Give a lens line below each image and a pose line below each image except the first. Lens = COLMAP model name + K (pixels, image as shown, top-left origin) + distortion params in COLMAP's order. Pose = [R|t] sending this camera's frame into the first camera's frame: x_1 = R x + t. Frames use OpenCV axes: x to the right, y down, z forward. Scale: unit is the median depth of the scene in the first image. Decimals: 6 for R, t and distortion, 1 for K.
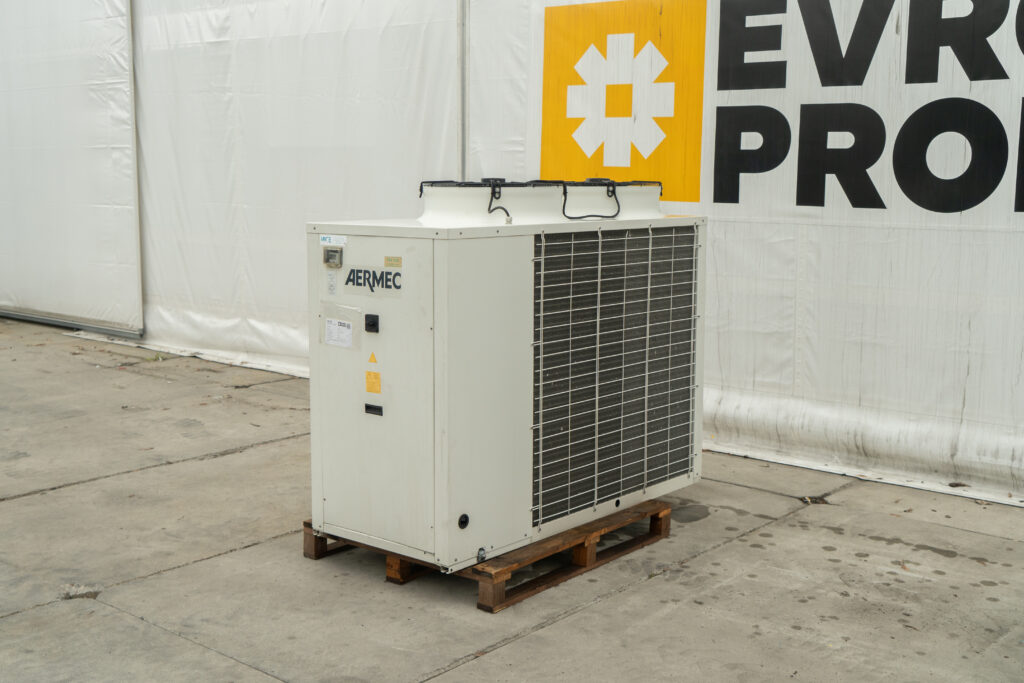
lens RADIAL K [[1219.3, 0, 504.1], [0, 1219.3, 337.7], [0, 0, 1]] dist [0.031165, 0.000000]
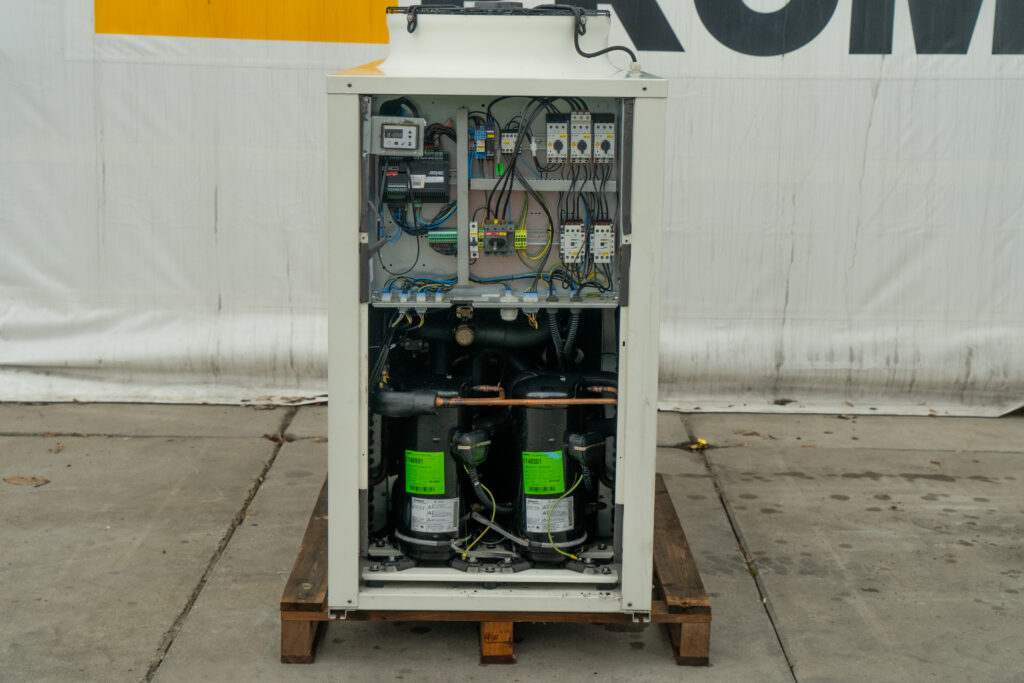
lens RADIAL K [[1750.6, 0, 503.4], [0, 1750.6, 342.0], [0, 0, 1]] dist [0.055748, 0.000000]
pose [[0.758185, -0.111024, 0.642518, -0.498641], [0.075654, 0.993721, 0.082436, -0.025996], [-0.647636, -0.013893, 0.761823, 0.254492]]
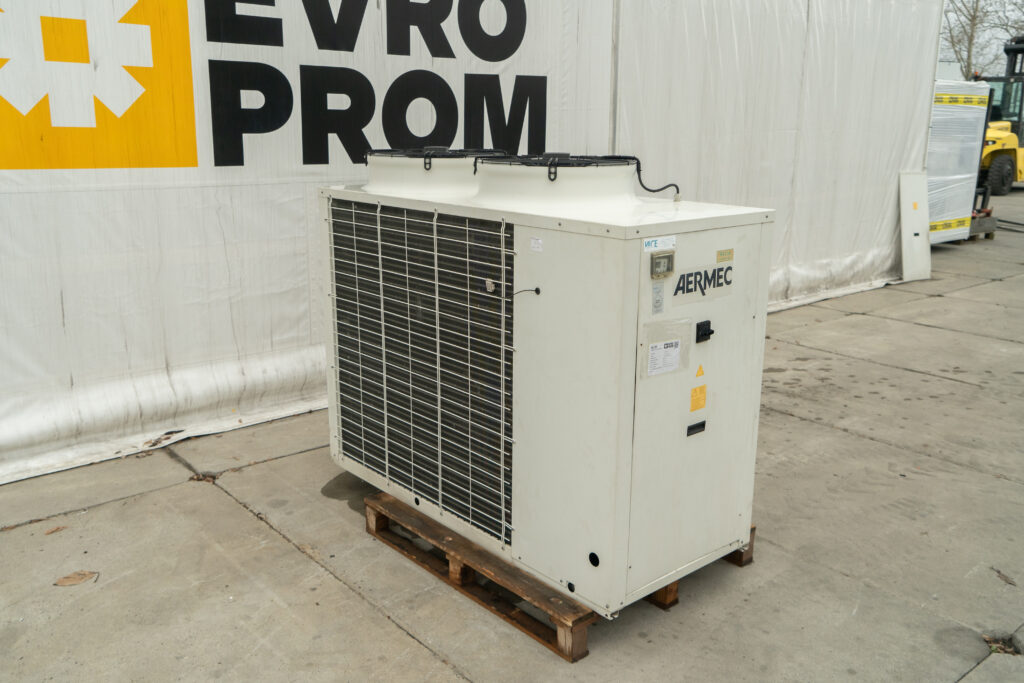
lens RADIAL K [[909.4, 0, 511.9], [0, 909.4, 338.5], [0, 0, 1]] dist [0.006674, 0.038075]
pose [[0.140323, -0.241068, 0.960310, -0.557208], [0.127404, 0.966240, 0.223940, -0.125634], [-0.981875, 0.090923, 0.166299, 0.768843]]
